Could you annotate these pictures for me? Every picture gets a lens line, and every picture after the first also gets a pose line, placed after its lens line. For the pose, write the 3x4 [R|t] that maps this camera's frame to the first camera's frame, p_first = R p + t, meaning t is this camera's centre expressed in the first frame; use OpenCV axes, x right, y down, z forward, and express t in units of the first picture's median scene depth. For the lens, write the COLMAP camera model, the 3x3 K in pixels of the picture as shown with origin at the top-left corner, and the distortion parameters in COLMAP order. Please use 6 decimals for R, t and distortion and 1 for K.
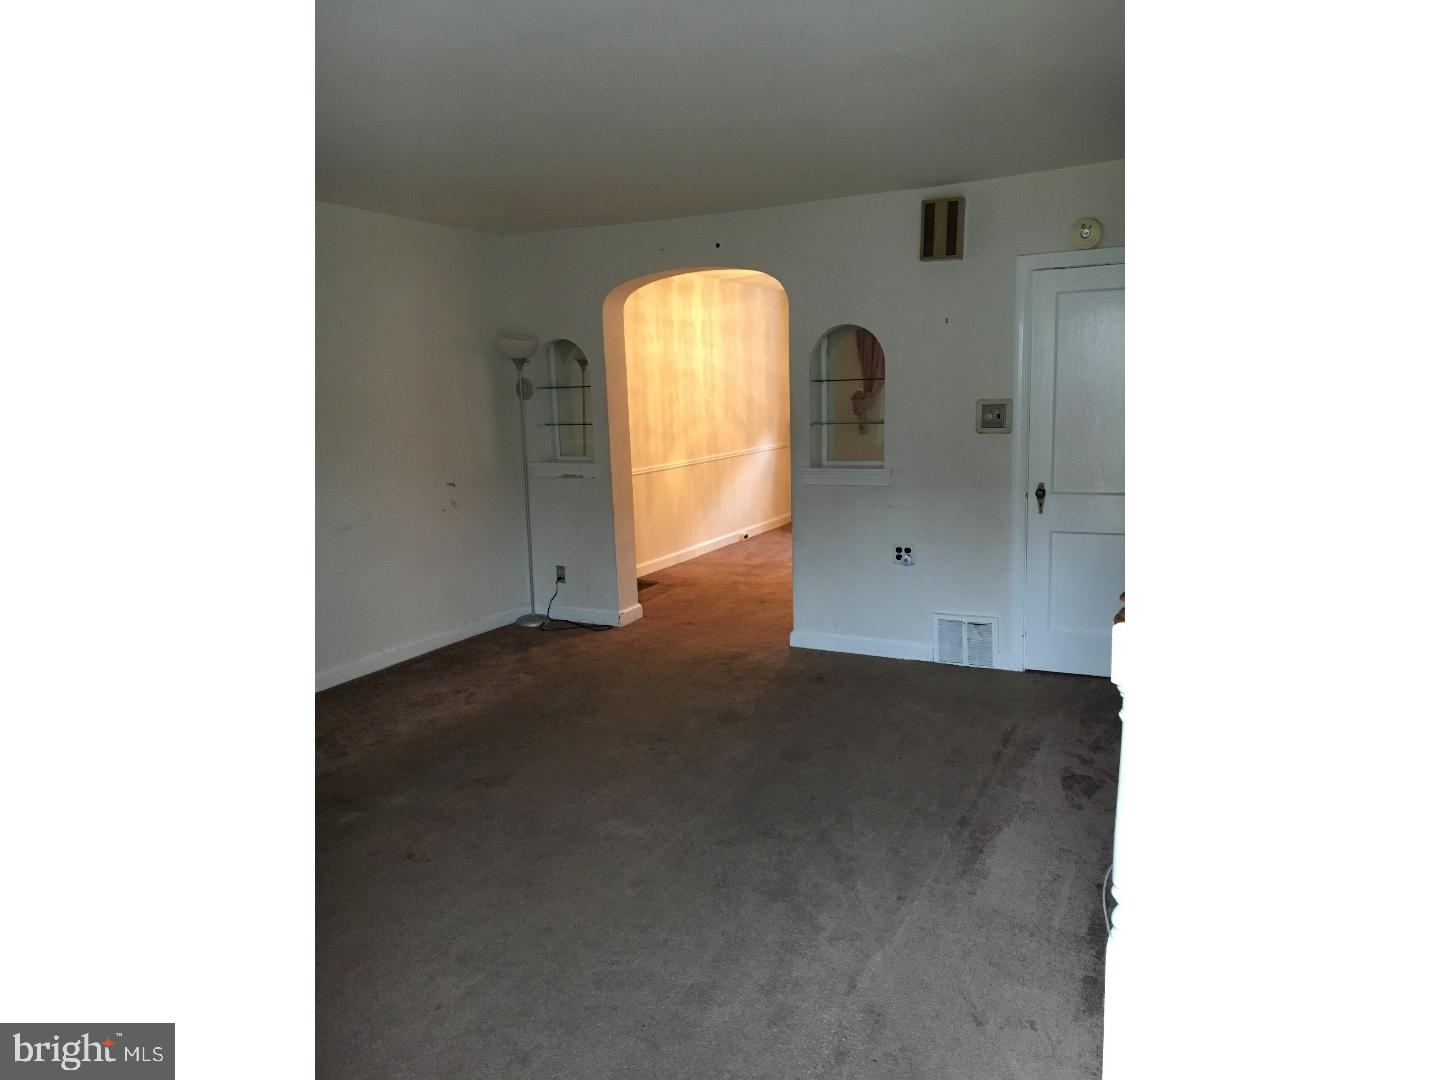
lens RADIAL K [[930.9, 0, 717.3], [0, 930.9, 545.2], [0, 0, 1]] dist [0.083093, -0.107657]
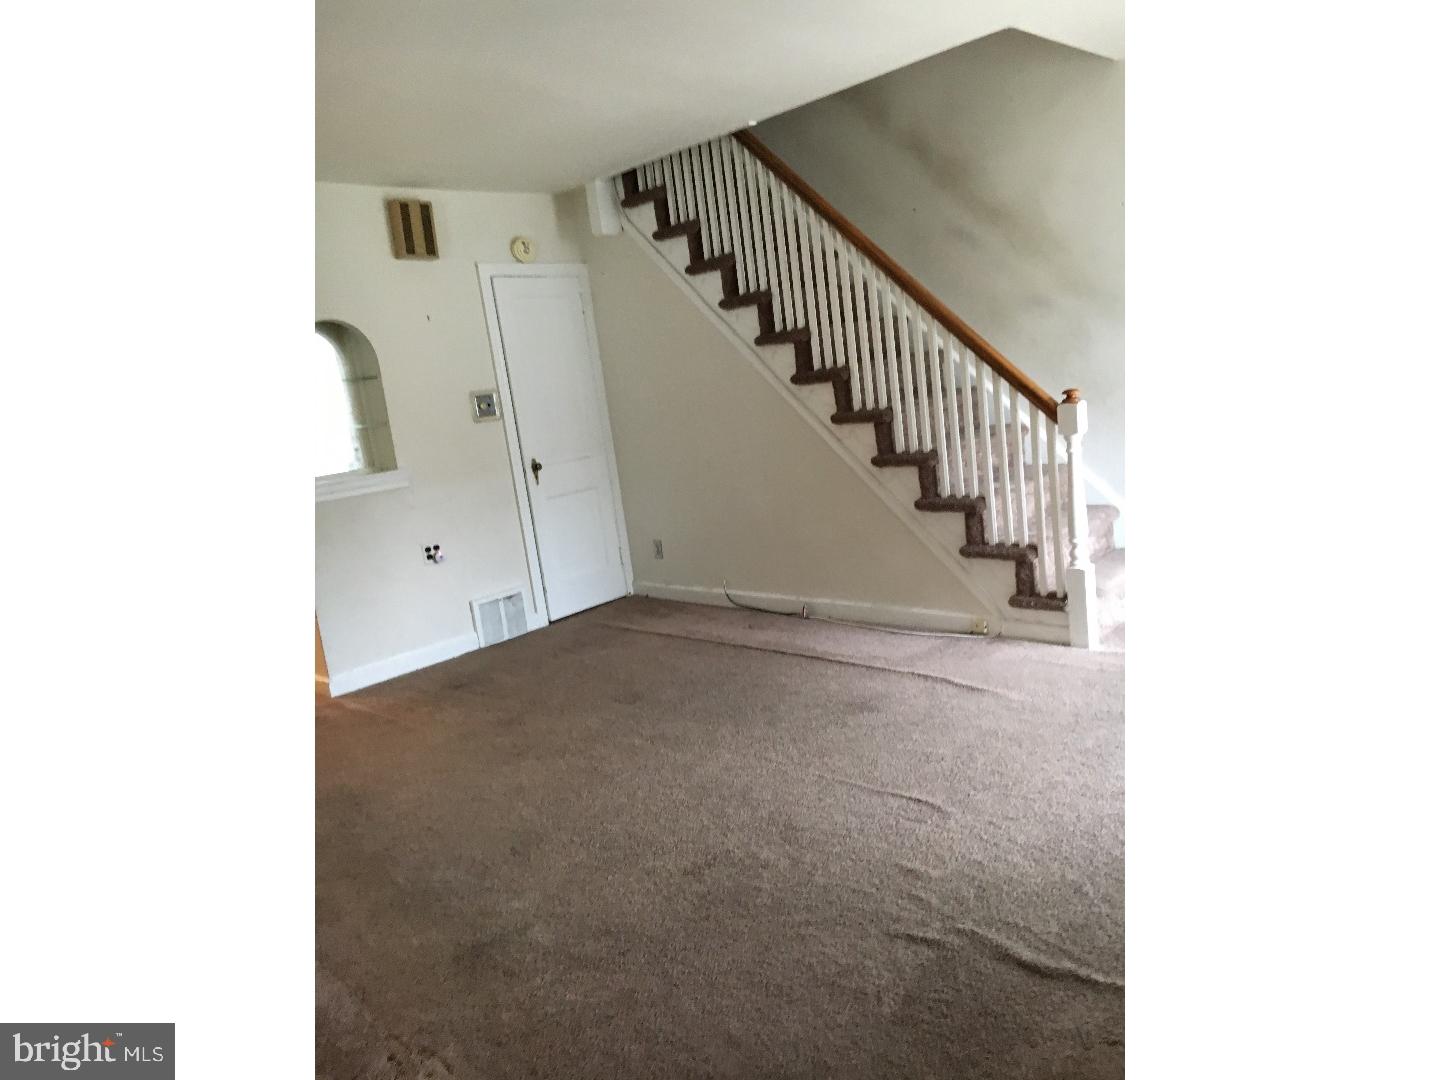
lens RADIAL K [[930.9, 0, 717.3], [0, 930.9, 545.2], [0, 0, 1]] dist [0.083093, -0.107657]
pose [[0.294243, -0.180459, 0.938539, -0.687923], [0.273429, 0.956860, 0.098259, -0.014348], [-0.915783, 0.227712, 0.330892, 0.423115]]
